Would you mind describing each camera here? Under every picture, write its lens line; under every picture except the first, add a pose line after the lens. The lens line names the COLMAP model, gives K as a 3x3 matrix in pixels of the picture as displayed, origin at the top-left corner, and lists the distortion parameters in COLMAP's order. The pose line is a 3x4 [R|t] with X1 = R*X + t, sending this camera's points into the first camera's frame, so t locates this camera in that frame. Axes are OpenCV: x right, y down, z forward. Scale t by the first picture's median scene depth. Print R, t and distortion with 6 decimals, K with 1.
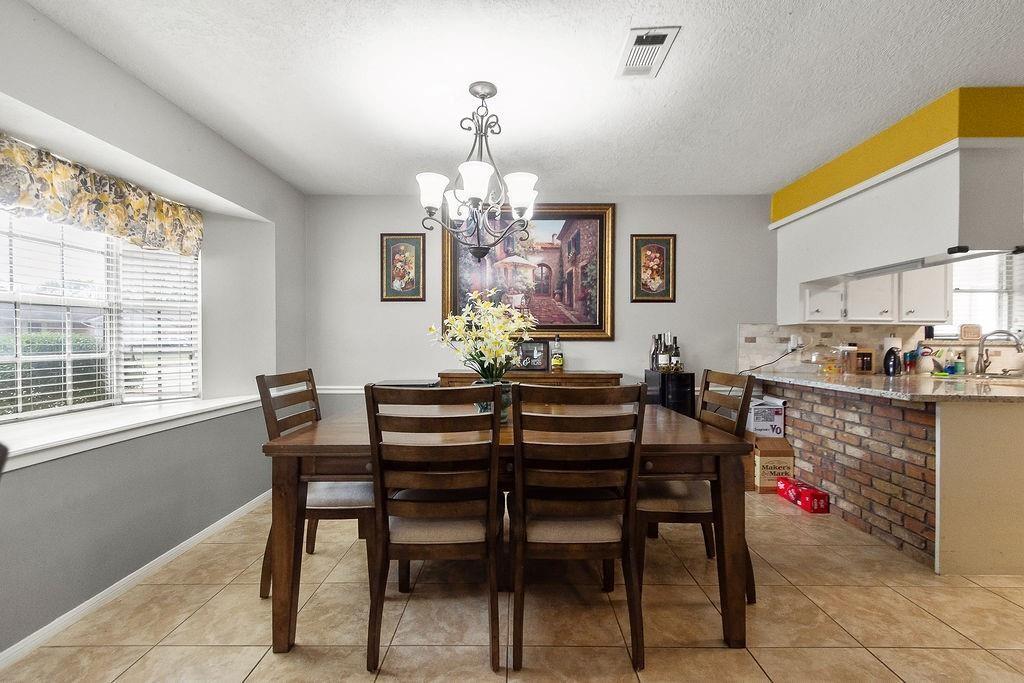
lens RADIAL K [[459.2, 0, 509.4], [0, 459.2, 339.5], [0, 0, 1]] dist [0.002204, -0.000964]
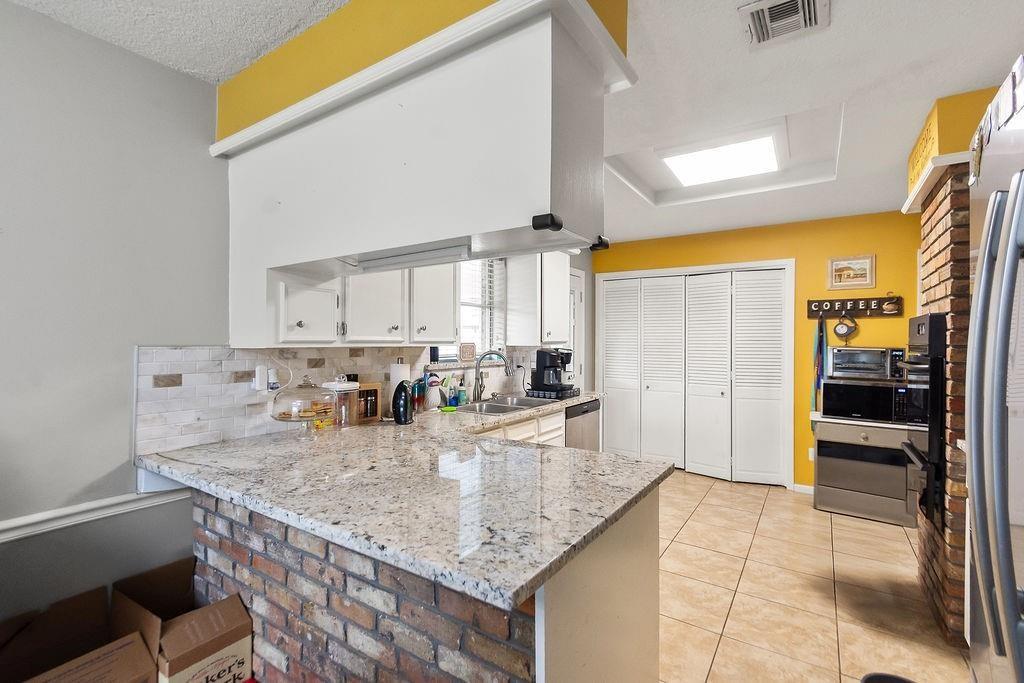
lens RADIAL K [[459.2, 0, 509.4], [0, 459.2, 339.5], [0, 0, 1]] dist [0.002204, -0.000964]
pose [[0.550004, -0.005163, 0.835146, 0.342778], [0.002181, 0.999986, 0.004746, -0.044680], [-0.835159, -0.000789, 0.550007, 0.479394]]
